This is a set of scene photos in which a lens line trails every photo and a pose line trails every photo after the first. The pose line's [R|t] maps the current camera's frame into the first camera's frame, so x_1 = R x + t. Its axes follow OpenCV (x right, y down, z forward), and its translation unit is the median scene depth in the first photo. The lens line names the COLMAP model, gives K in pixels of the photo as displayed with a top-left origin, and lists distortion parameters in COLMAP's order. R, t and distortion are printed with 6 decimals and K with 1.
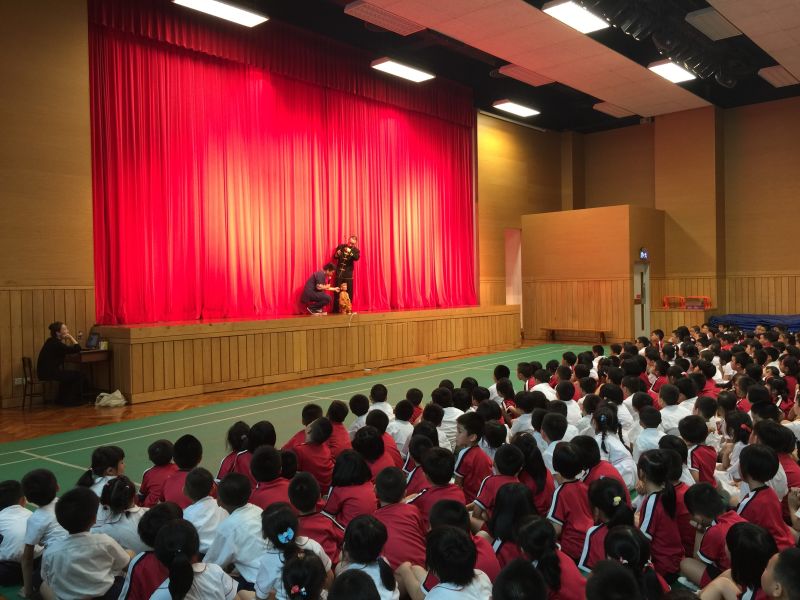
lens RADIAL K [[669.3, 0, 400.0], [0, 669.3, 300.7], [0, 0, 1]] dist [0.014396, 0.002341]
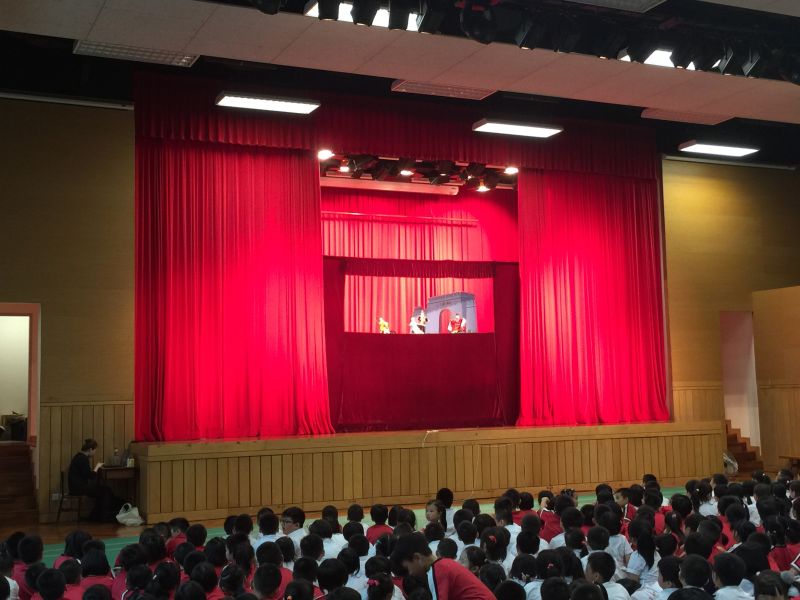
lens RADIAL K [[1032.7, 0, 399.8], [0, 1032.7, 298.6], [0, 0, 1]] dist [0.037509, 0.000000]
pose [[0.927850, -0.036731, -0.371140, 0.419342], [-0.002266, 0.994565, -0.104095, -0.012656], [0.372947, 0.097425, 0.922724, -0.233075]]
